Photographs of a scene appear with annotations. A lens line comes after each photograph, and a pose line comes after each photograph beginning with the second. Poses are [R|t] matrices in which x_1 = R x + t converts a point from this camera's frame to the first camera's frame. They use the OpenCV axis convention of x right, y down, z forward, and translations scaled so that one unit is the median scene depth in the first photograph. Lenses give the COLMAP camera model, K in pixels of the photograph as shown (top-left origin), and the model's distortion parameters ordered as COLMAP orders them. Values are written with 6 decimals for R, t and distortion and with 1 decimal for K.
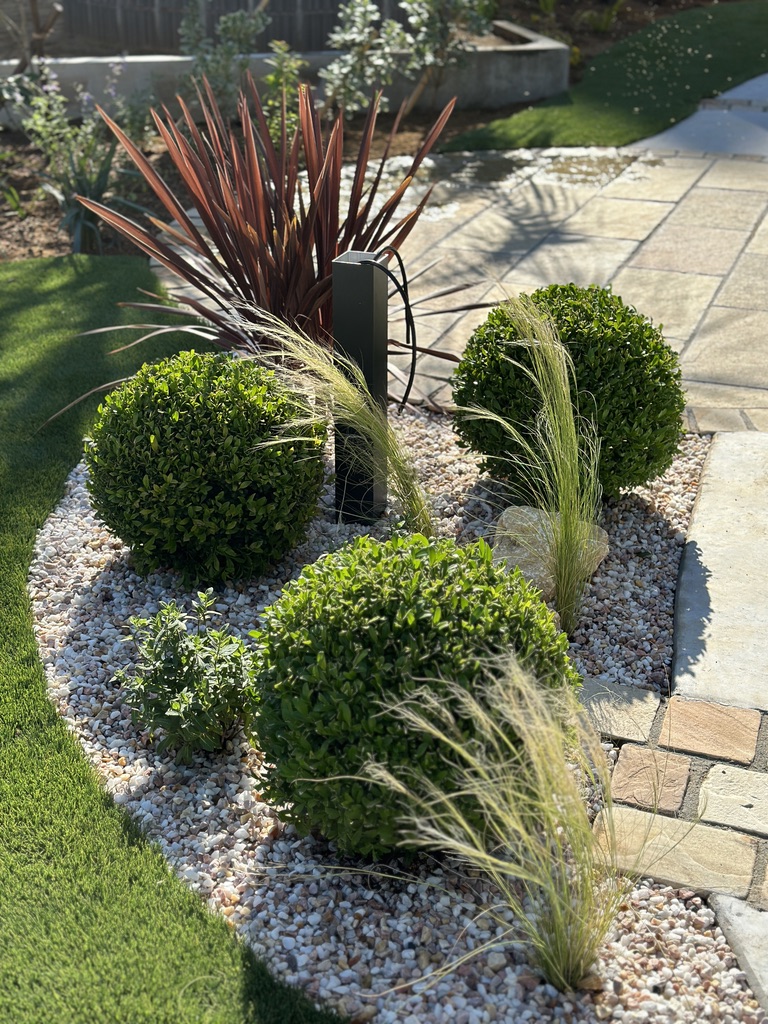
lens RADIAL K [[1417.7, 0, 380.7], [0, 1417.7, 514.2], [0, 0, 1]] dist [0.129257, 0.000000]
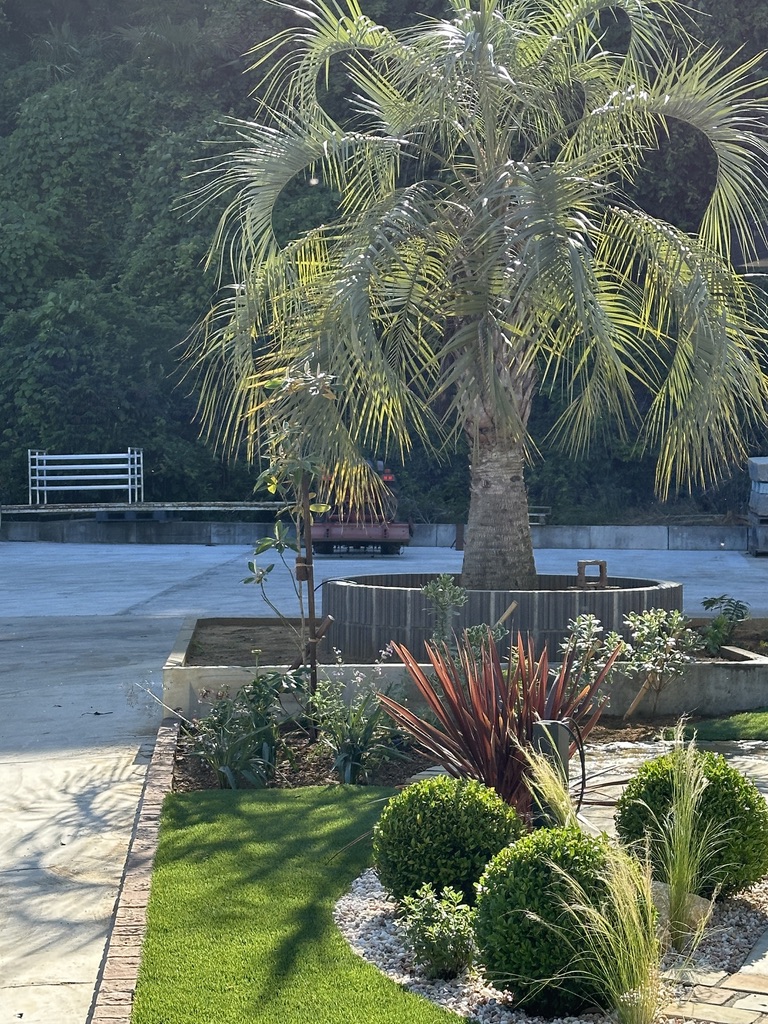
lens RADIAL K [[1730.4, 0, 383.5], [0, 1730.4, 511.3], [0, 0, 1]] dist [0.075790, 0.000000]
pose [[0.988873, 0.002411, -0.148739, 0.095391], [-0.063705, 0.910407, -0.408779, 0.442300], [0.134428, 0.413707, 0.900431, -0.941443]]
